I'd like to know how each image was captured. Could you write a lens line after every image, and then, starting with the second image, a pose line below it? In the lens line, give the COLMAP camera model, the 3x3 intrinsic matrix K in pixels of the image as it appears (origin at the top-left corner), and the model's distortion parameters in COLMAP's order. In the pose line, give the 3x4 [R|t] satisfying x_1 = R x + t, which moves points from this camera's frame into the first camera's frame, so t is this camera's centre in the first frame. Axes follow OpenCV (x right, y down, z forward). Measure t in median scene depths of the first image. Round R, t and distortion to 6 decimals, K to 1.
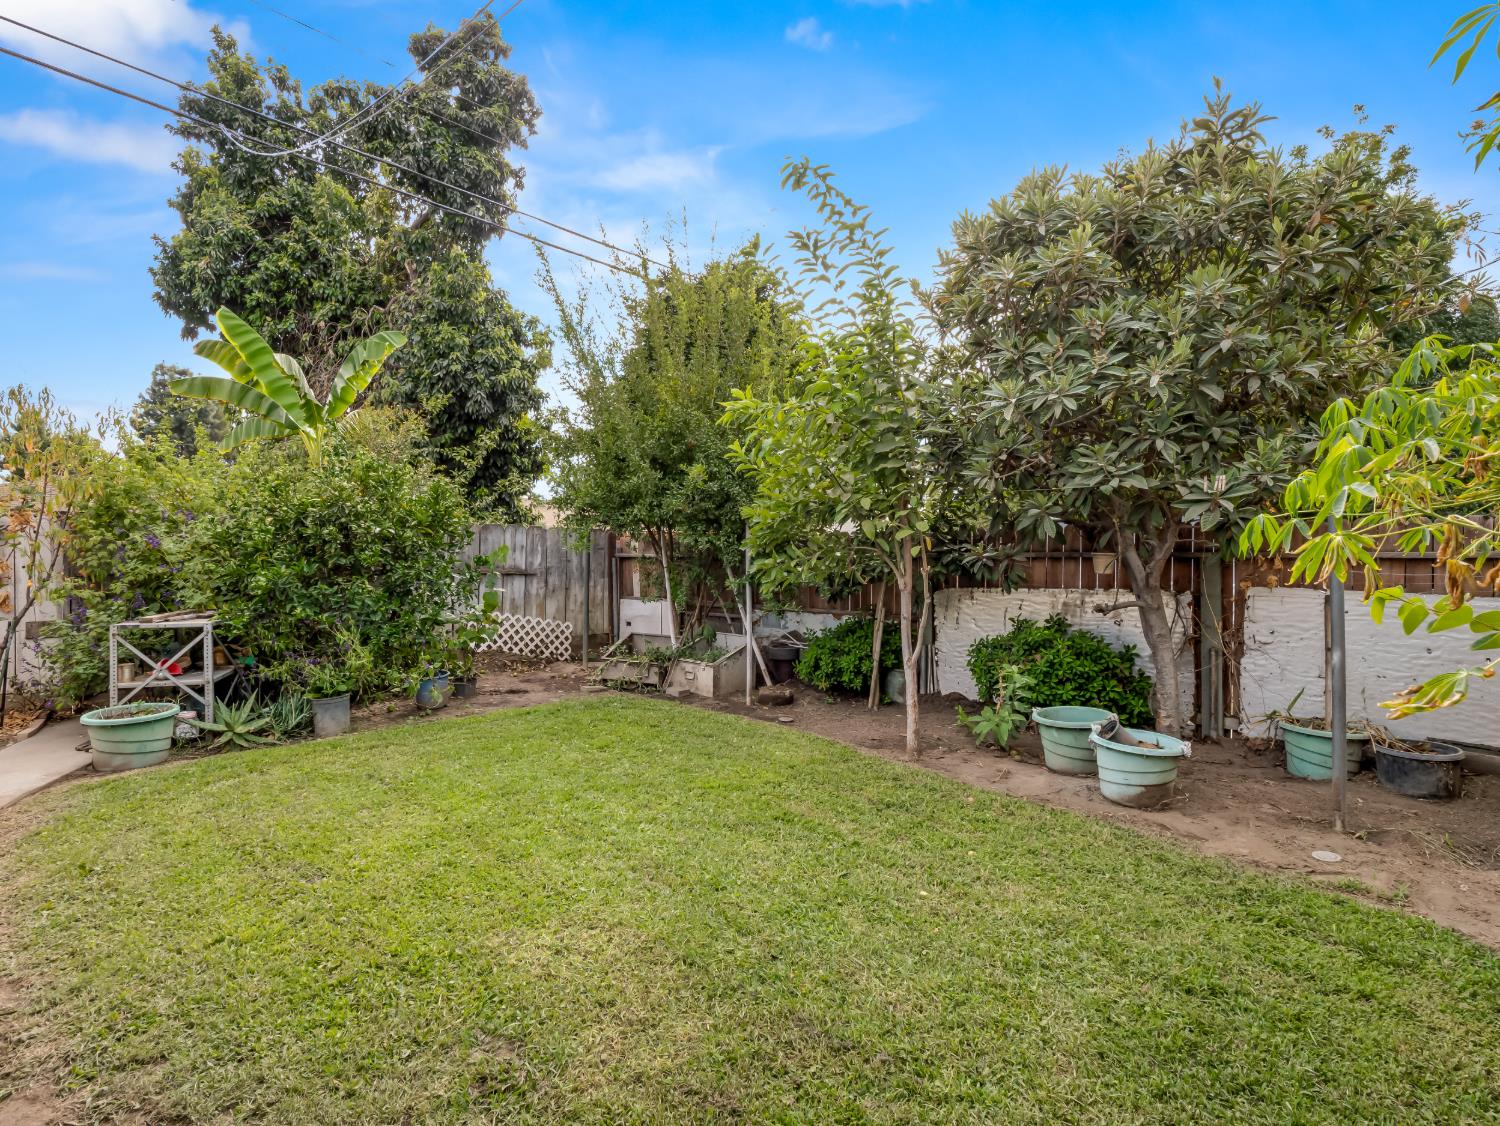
lens RADIAL K [[724.0, 0, 741.5], [0, 724.0, 556.1], [0, 0, 1]] dist [-0.008641, -0.000896]
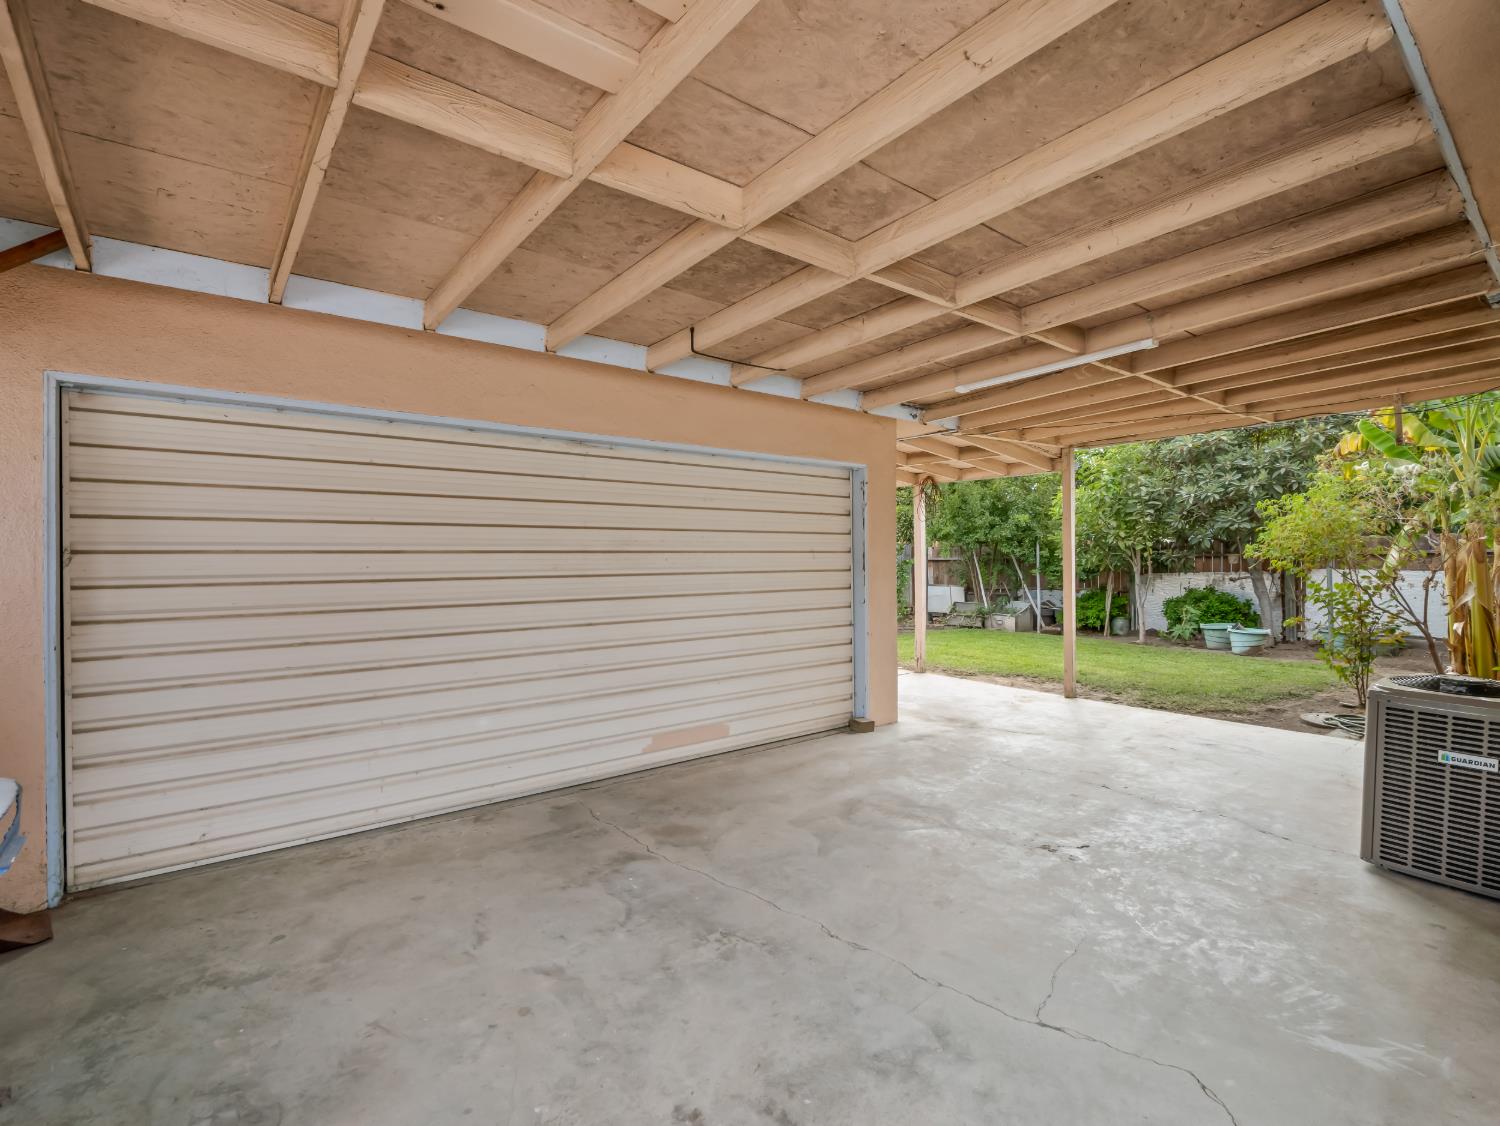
lens RADIAL K [[705.9, 0, 774.4], [0, 705.9, 558.6], [0, 0, 1]] dist [-0.000623, -0.000147]
pose [[0.991849, -0.013507, -0.126703, -0.524045], [0.013098, 0.999906, -0.004053, -0.000094], [0.126746, 0.002360, 0.991932, -1.119881]]
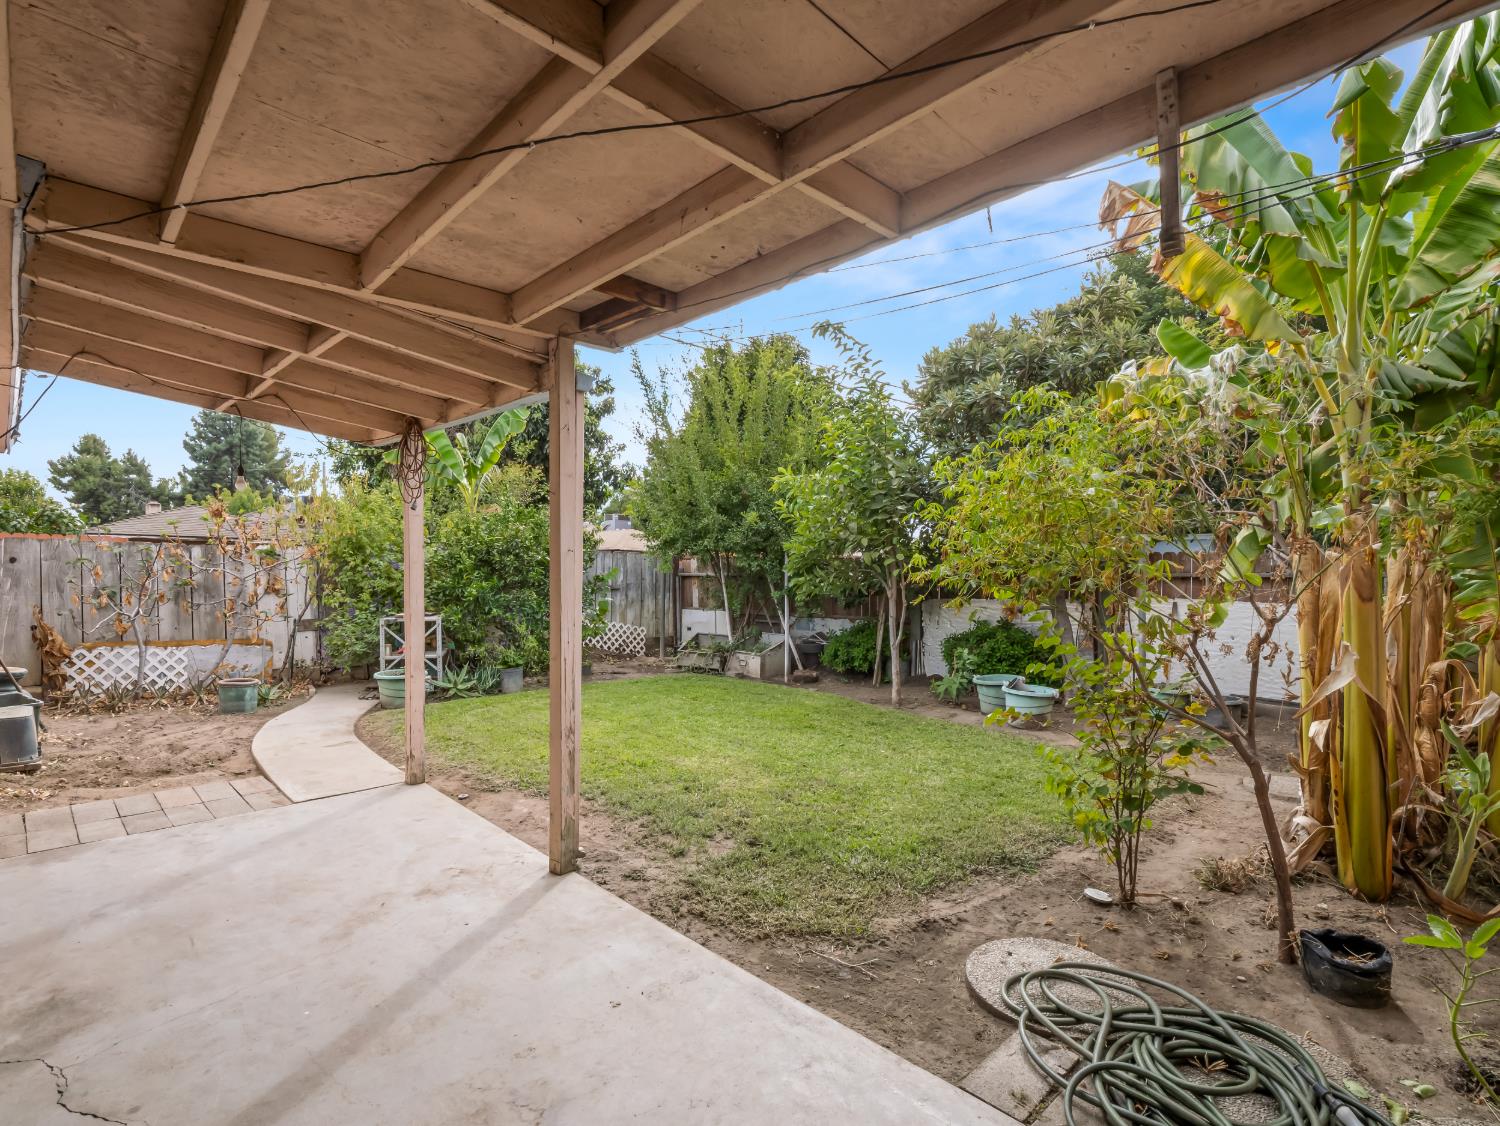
lens RADIAL K [[720.2, 0, 748.3], [0, 720.2, 586.9], [0, 0, 1]] dist [0.001227, -0.014222]
pose [[0.999444, 0.002274, -0.033261, -0.020821], [-0.001711, 0.999855, 0.016933, -0.001530], [0.033295, -0.016866, 0.999303, -0.447613]]
